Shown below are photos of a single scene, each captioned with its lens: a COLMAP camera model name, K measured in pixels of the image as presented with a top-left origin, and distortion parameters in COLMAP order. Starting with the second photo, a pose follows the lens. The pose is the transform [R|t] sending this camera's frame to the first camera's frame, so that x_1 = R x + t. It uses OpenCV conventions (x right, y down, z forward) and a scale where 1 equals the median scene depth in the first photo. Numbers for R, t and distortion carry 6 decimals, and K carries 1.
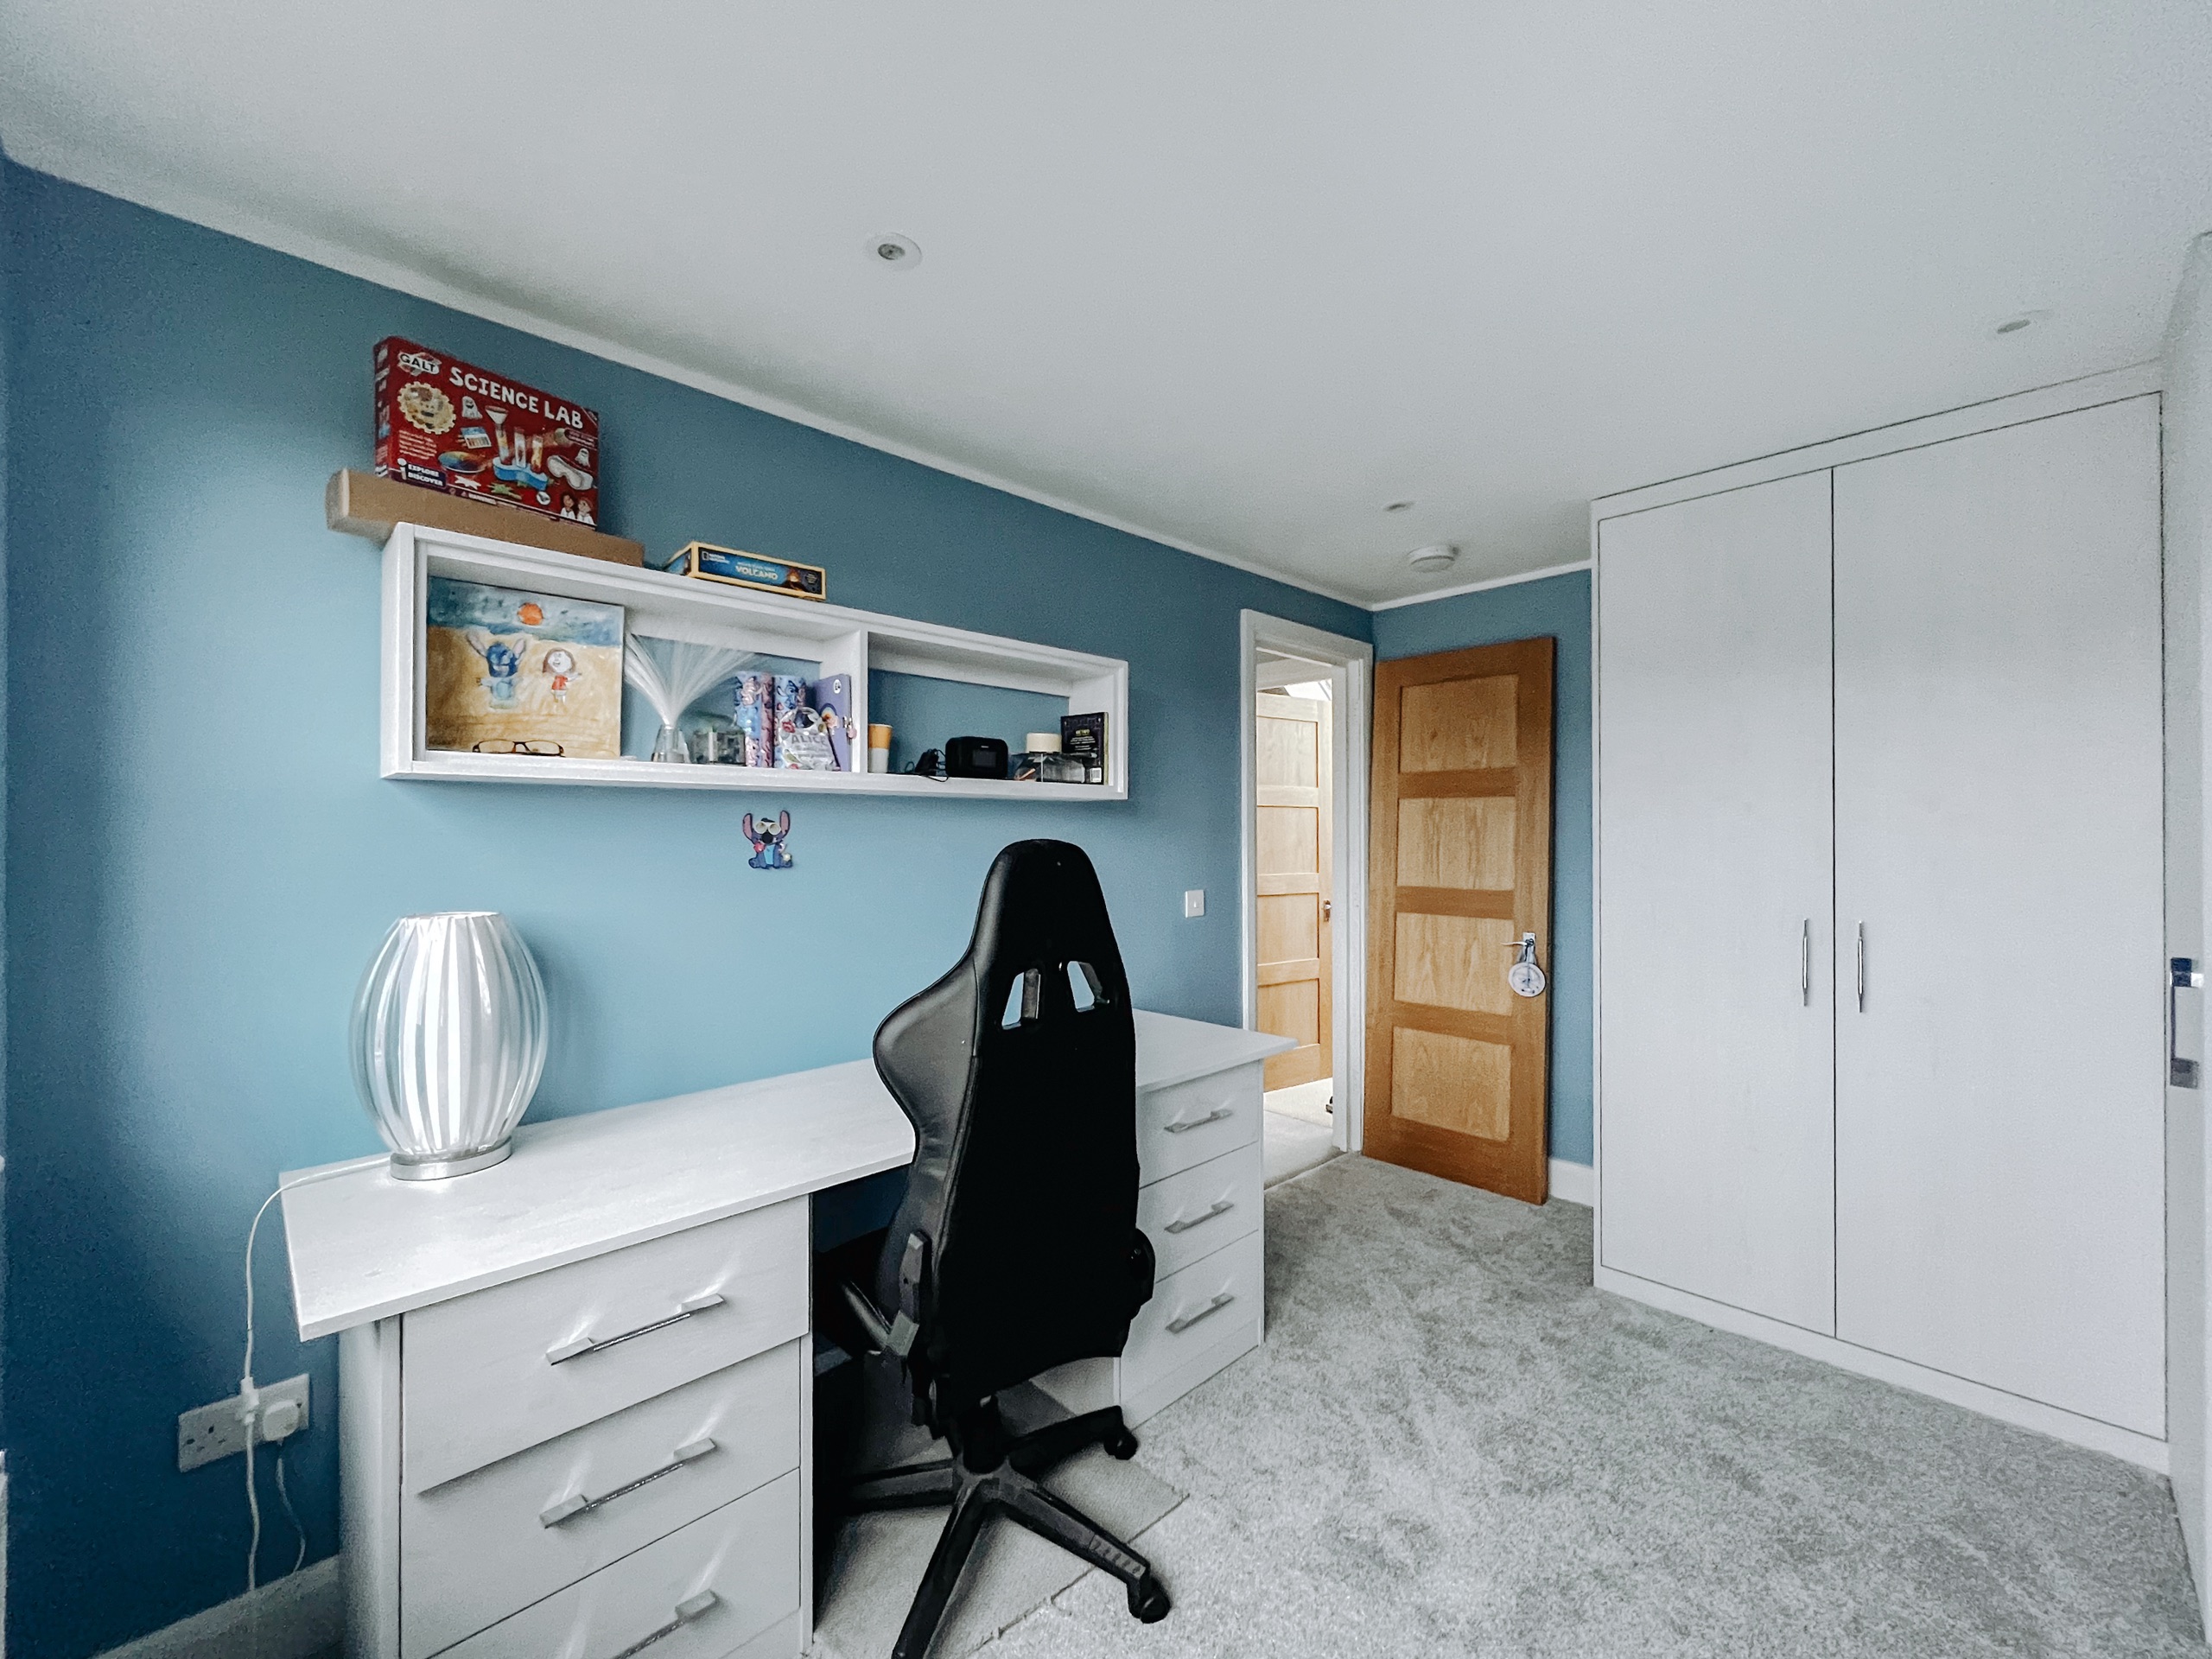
lens RADIAL K [[892.9, 0, 1031.6], [0, 892.9, 827.2], [0, 0, 1]] dist [-0.001014, -0.000118]
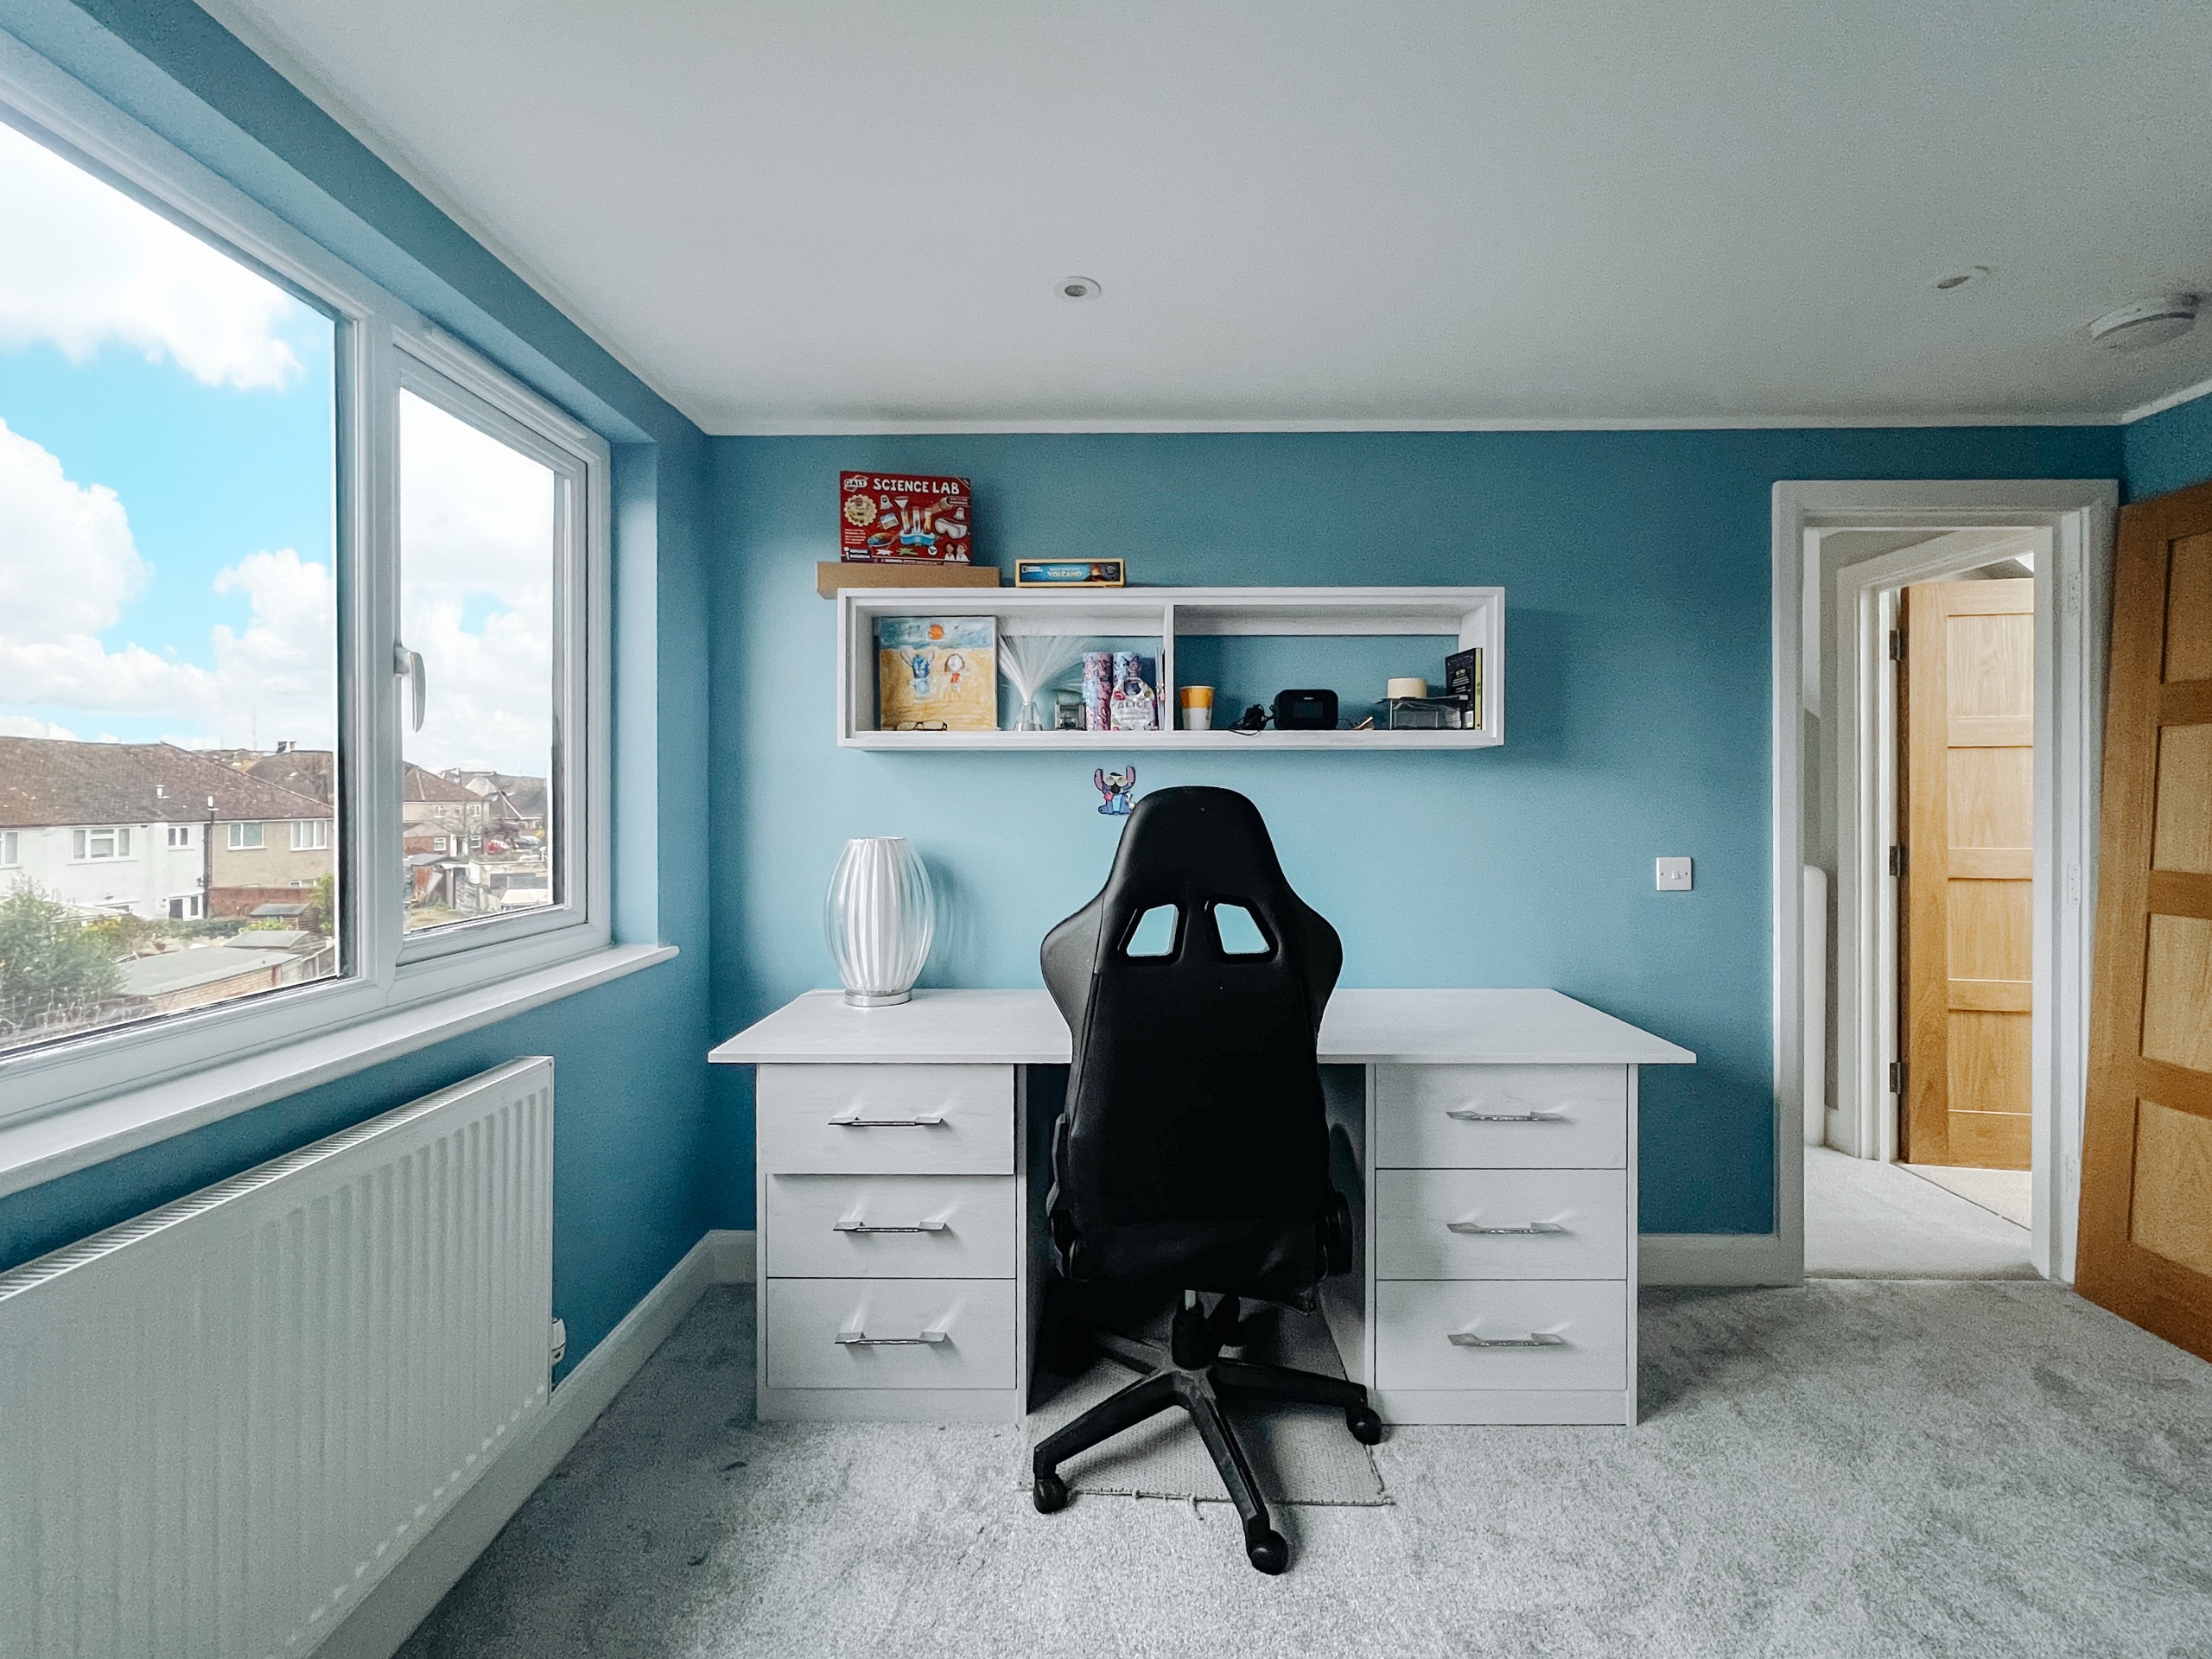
lens RADIAL K [[888.0, 0, 1106.7], [0, 888.0, 795.5], [0, 0, 1]] dist [-0.000278, -0.000241]
pose [[0.728222, 0.000272, -0.685341, 0.585921], [0.004618, 0.999975, 0.005304, 0.016400], [0.685325, -0.007028, 0.728203, 0.141564]]
